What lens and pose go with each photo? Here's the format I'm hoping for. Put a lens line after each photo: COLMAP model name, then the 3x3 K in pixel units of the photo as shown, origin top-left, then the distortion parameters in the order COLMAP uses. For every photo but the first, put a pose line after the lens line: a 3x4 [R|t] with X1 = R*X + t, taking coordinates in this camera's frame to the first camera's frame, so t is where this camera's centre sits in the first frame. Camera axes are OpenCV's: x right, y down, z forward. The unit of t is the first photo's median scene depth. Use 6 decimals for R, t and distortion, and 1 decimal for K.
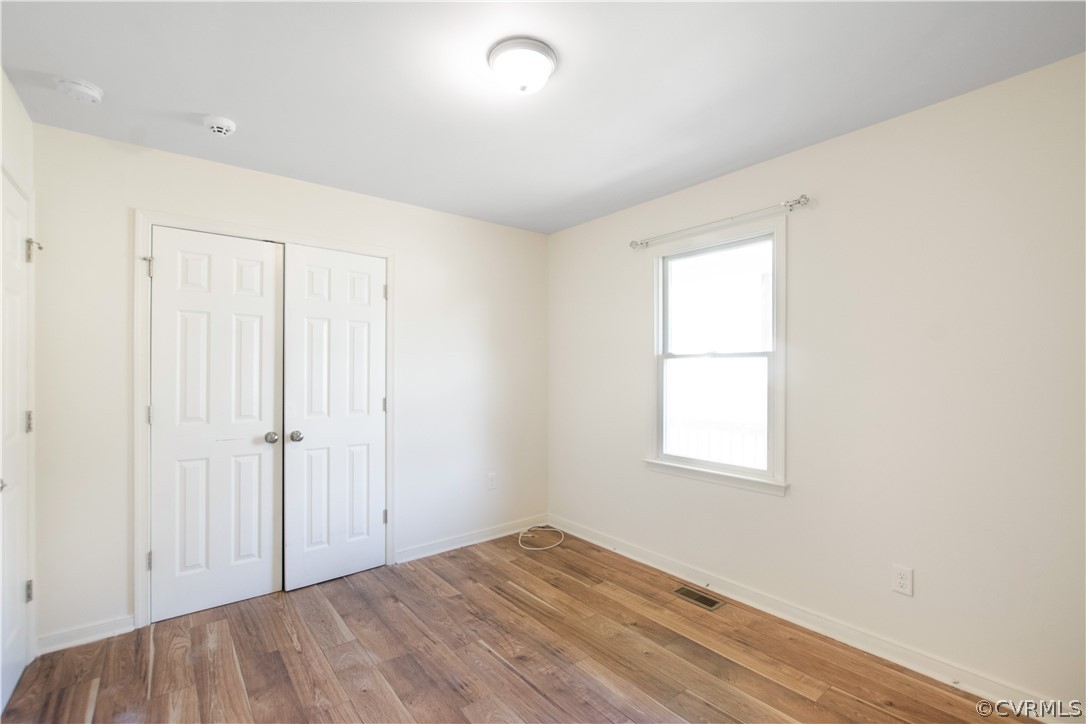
lens RADIAL K [[482.7, 0, 543.2], [0, 482.7, 367.4], [0, 0, 1]] dist [-0.002268, -0.001565]
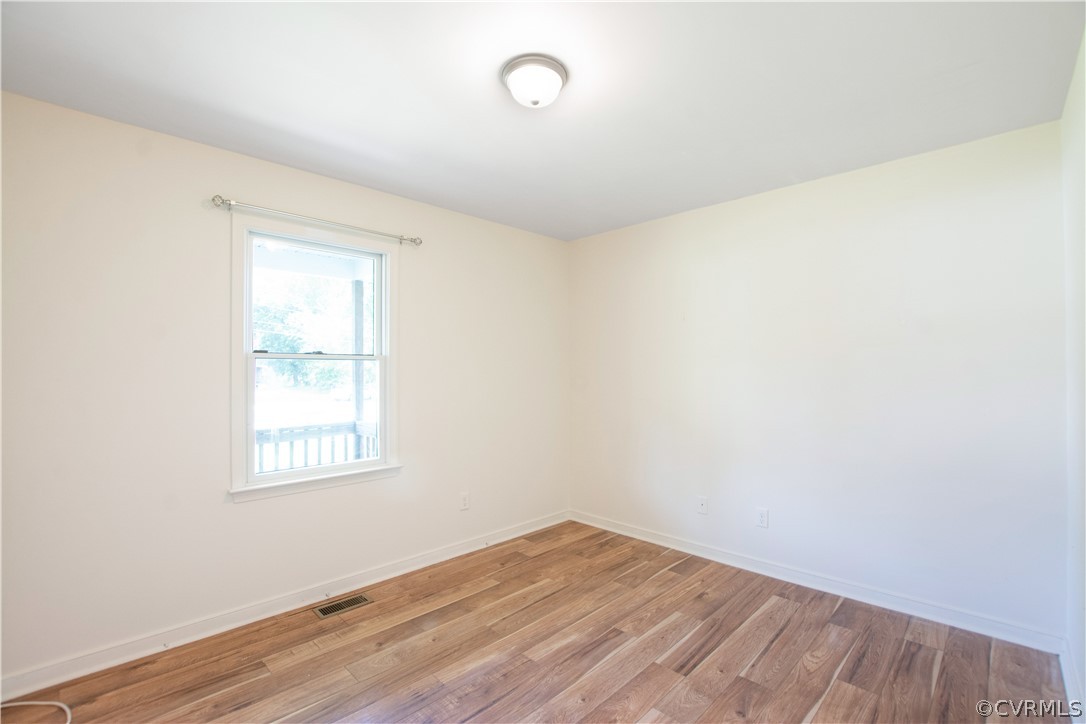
lens RADIAL K [[482.7, 0, 539.9], [0, 482.7, 368.2], [0, 0, 1]] dist [-0.002268, -0.001565]
pose [[-0.101705, 0.004988, 0.994802, -0.967807], [-0.006312, 0.999964, -0.005659, -0.000074], [-0.994795, -0.006855, -0.101670, 0.983843]]
